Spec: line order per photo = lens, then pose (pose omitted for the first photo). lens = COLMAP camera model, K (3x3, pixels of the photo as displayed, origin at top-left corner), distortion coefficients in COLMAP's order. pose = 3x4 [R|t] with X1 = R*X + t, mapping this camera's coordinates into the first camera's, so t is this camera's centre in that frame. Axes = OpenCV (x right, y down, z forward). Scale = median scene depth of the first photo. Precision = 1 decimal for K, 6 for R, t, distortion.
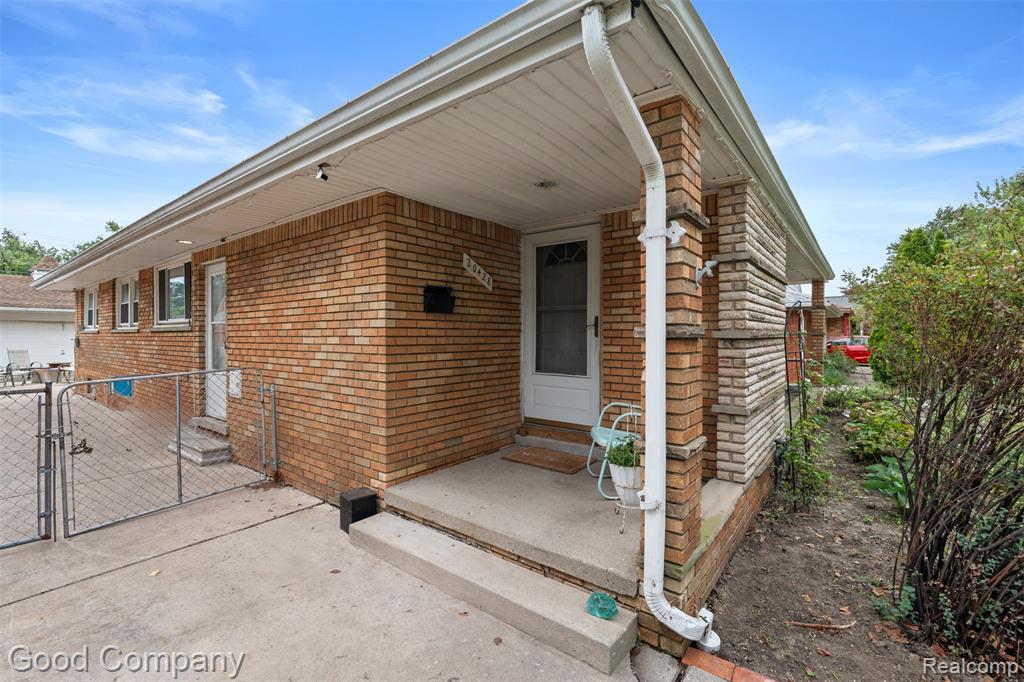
lens RADIAL K [[448.2, 0, 512.0], [0, 448.2, 341.0], [0, 0, 1]] dist [-0.002649, -0.000157]
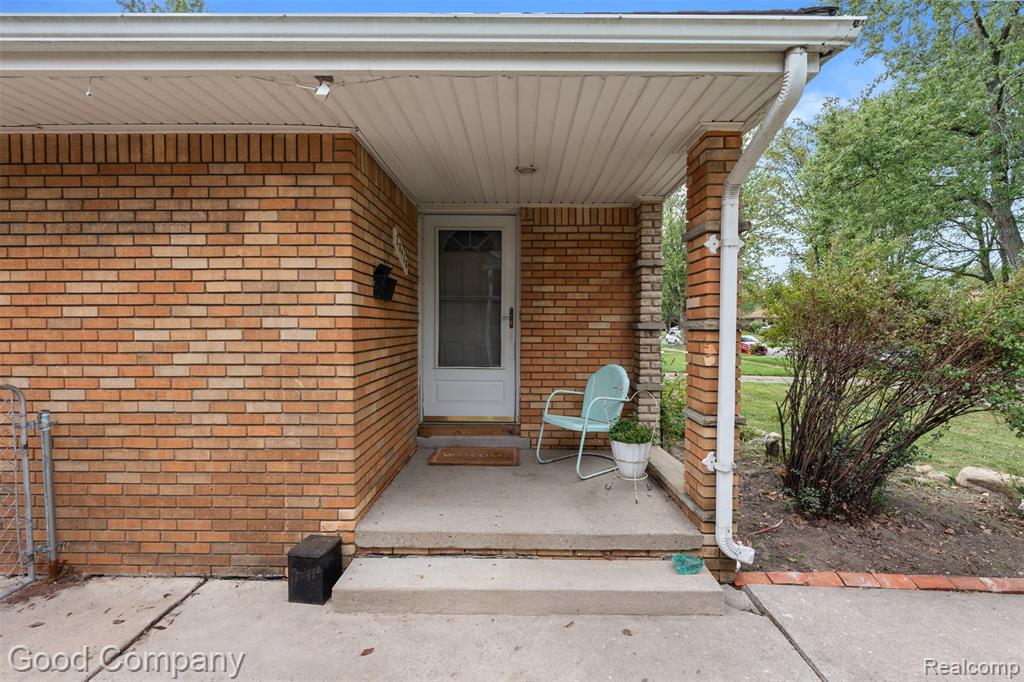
lens RADIAL K [[453.4, 0, 511.5], [0, 453.4, 343.1], [0, 0, 1]] dist [0.000232, -0.000015]
pose [[0.791564, -0.023161, 0.610647, -0.483233], [0.006921, 0.999557, 0.028941, -0.005491], [-0.611047, -0.018683, 0.791374, 0.209262]]
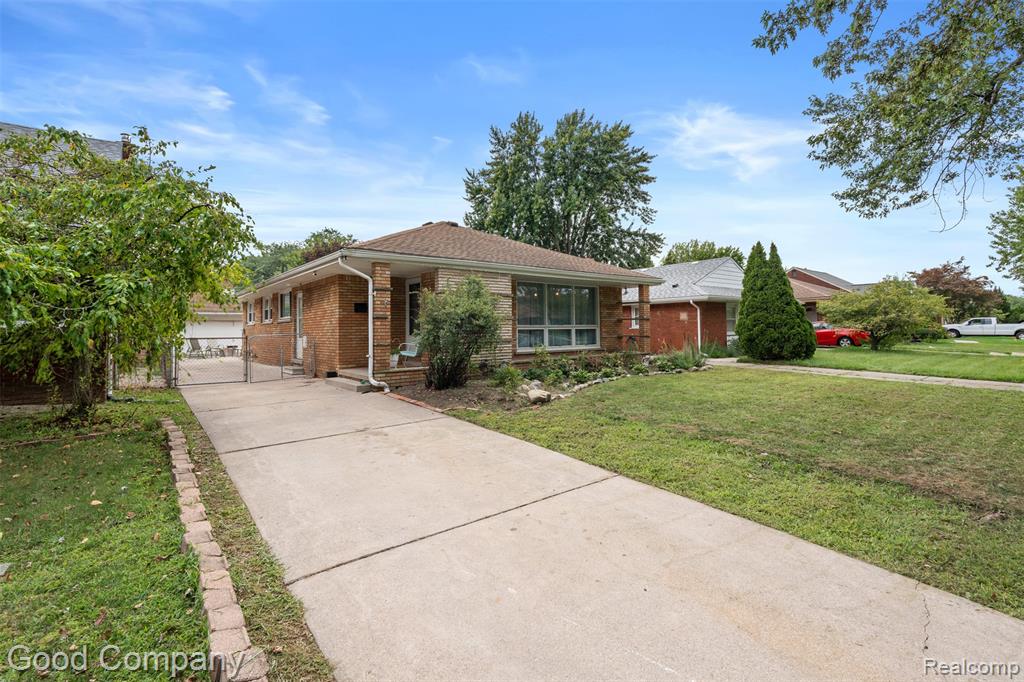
lens RADIAL K [[462.1, 0, 518.7], [0, 462.1, 319.4], [0, 0, 1]] dist [-0.003696, -0.000317]
pose [[0.976797, -0.021178, -0.213118, 1.445932], [0.014496, 0.999355, -0.032865, 0.093751], [0.213676, 0.029013, 0.976474, -1.655739]]
